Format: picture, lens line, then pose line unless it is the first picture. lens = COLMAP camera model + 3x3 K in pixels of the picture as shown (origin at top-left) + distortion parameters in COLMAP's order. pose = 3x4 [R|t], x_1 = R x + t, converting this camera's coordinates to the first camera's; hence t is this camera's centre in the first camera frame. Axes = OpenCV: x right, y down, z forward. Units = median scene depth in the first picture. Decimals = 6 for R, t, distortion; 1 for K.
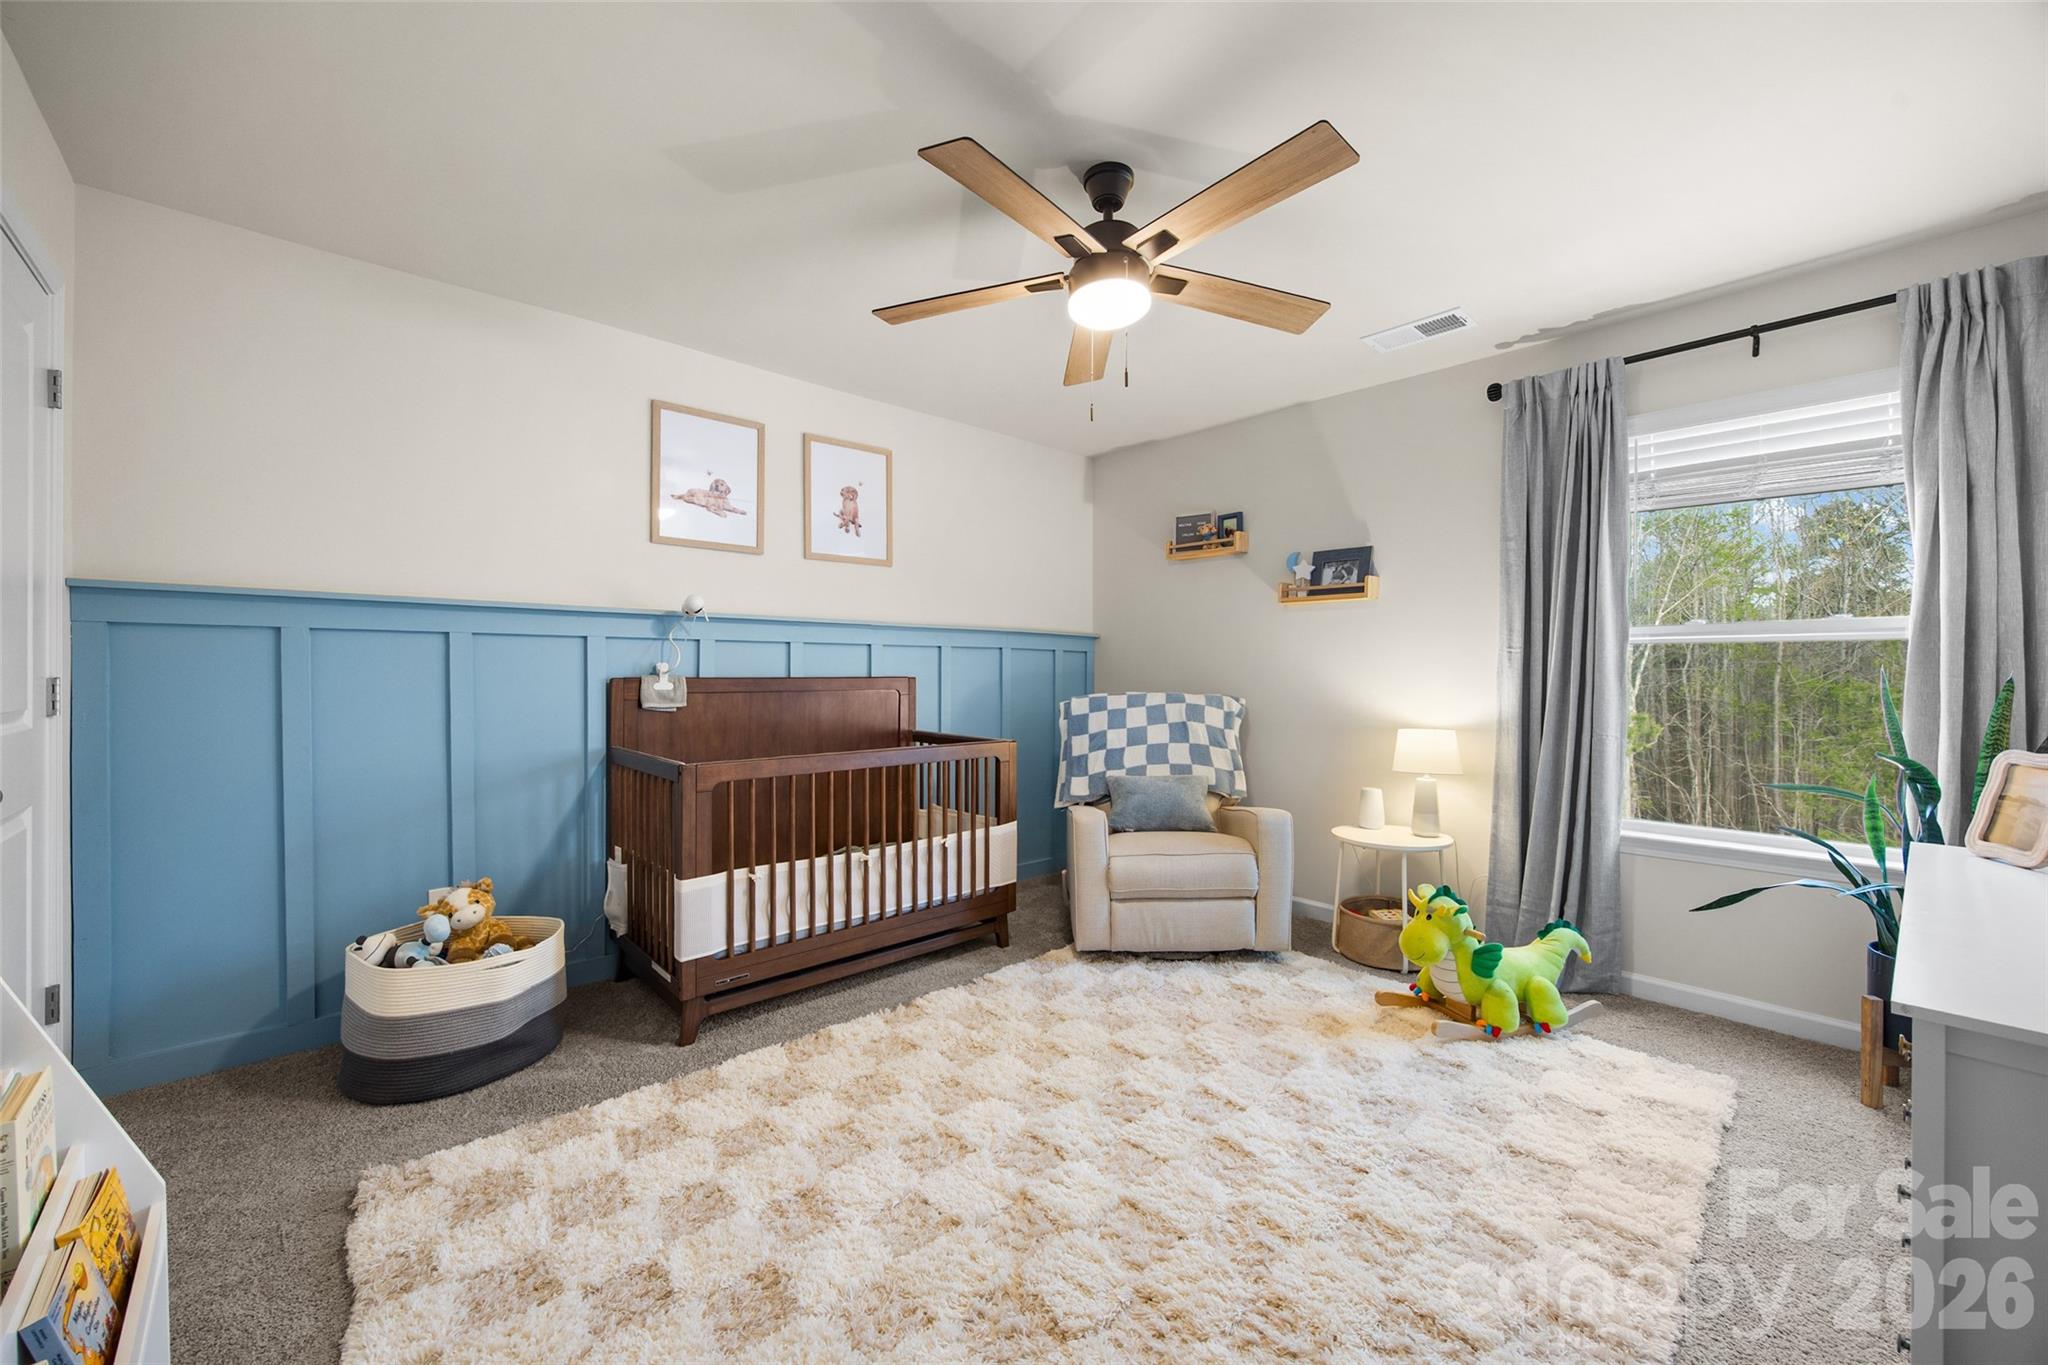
lens RADIAL K [[795.8, 0, 1026.1], [0, 795.8, 679.2], [0, 0, 1]] dist [0.003484, 0.000262]
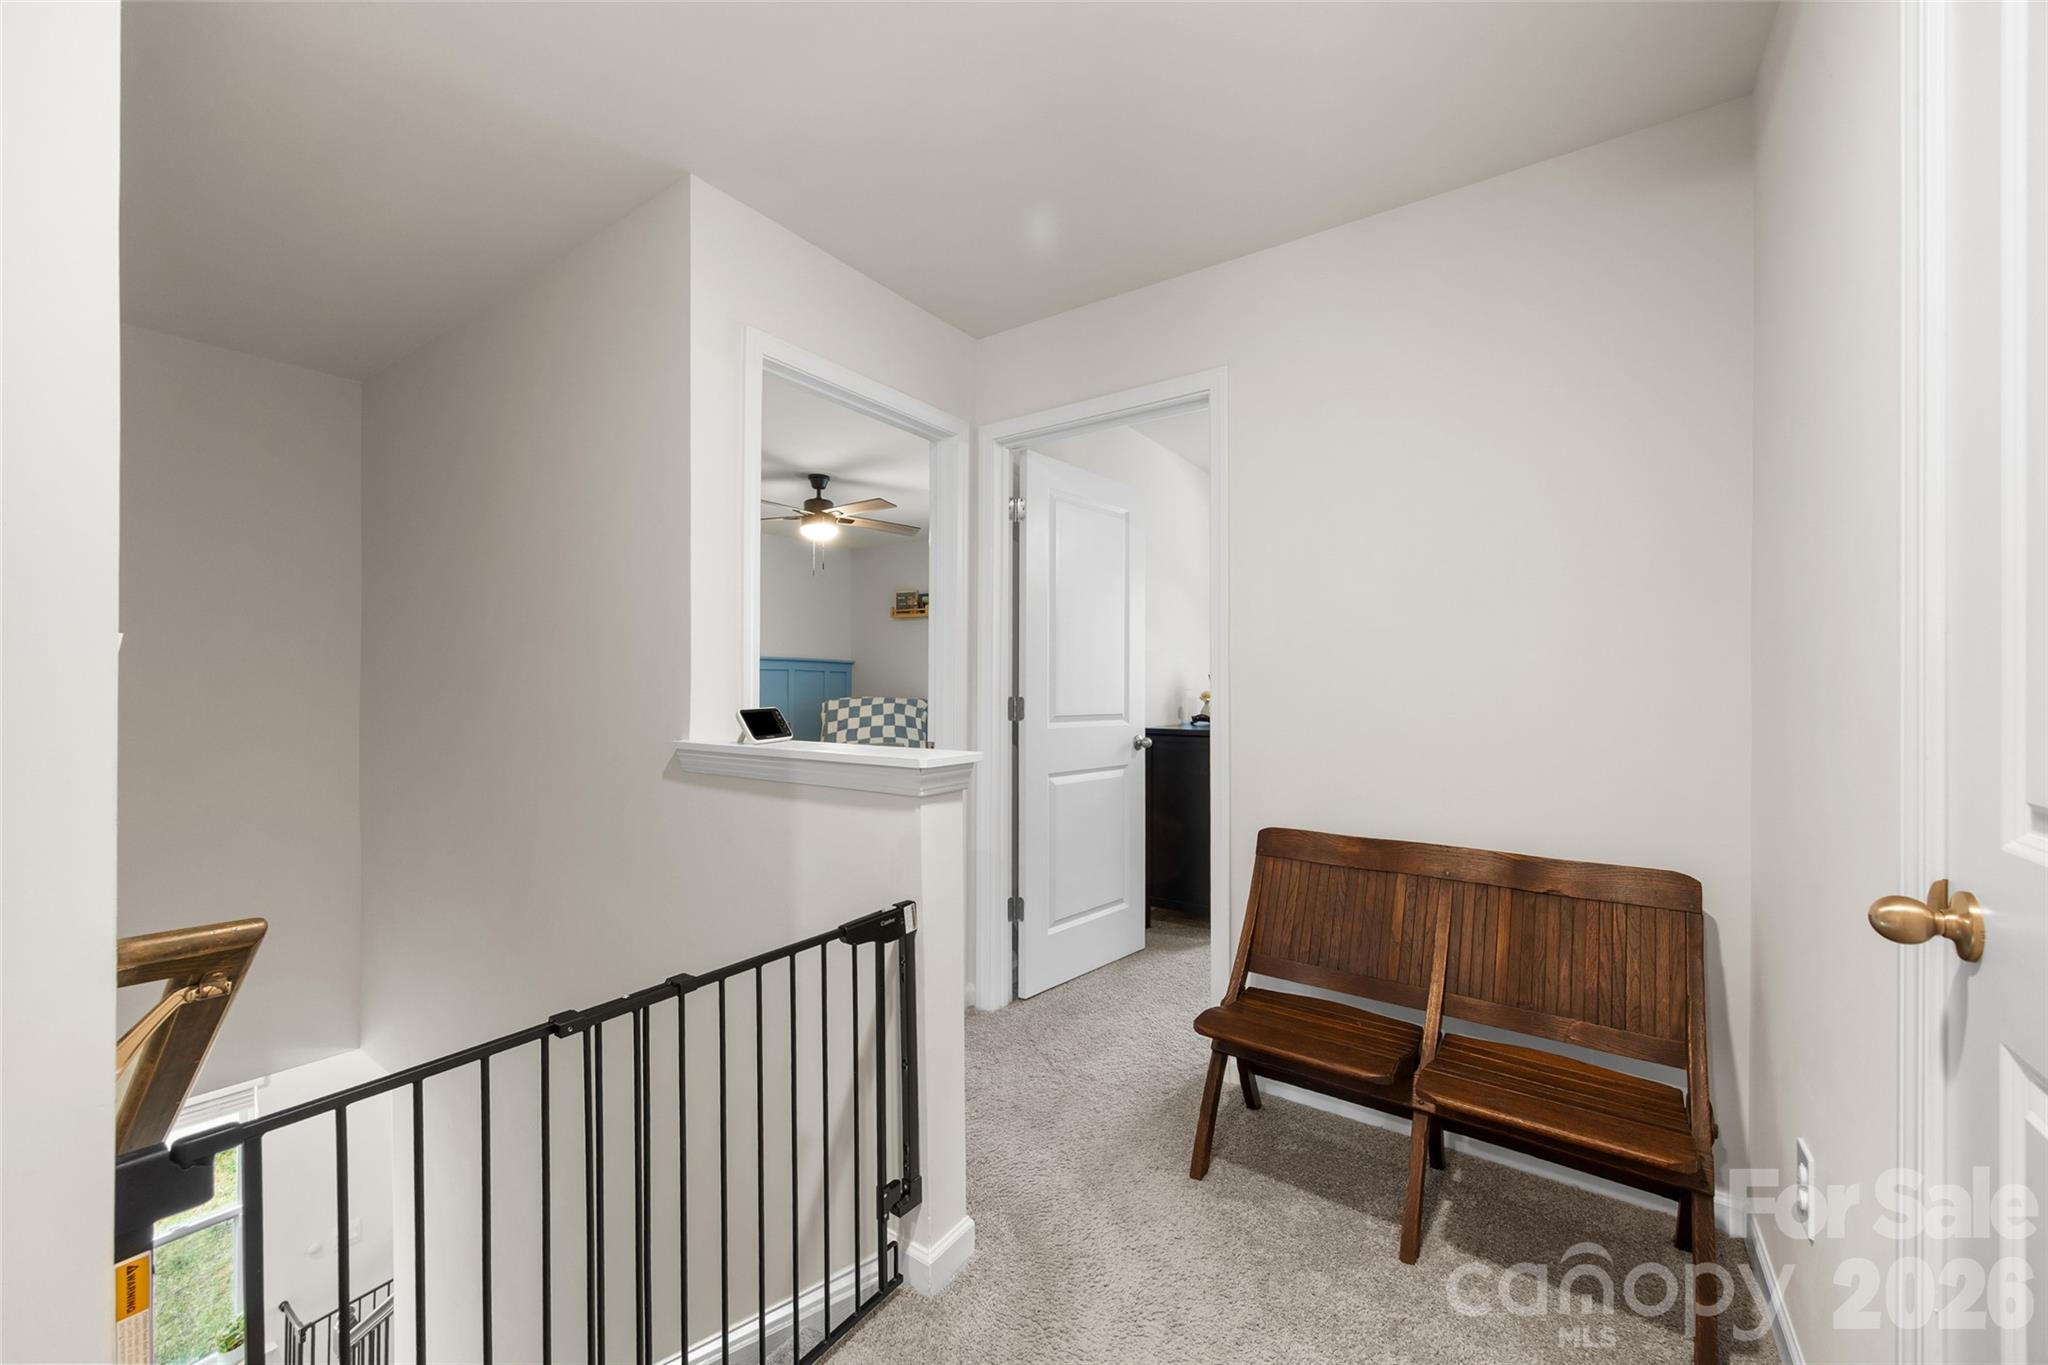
lens RADIAL K [[795.8, 0, 1021.8], [0, 795.8, 690.0], [0, 0, 1]] dist [0.003484, 0.000262]
pose [[0.977045, 0.002928, 0.213012, 0.100104], [-0.002355, 0.999993, -0.002944, 0.005763], [-0.213019, 0.002375, 0.977045, -0.770959]]
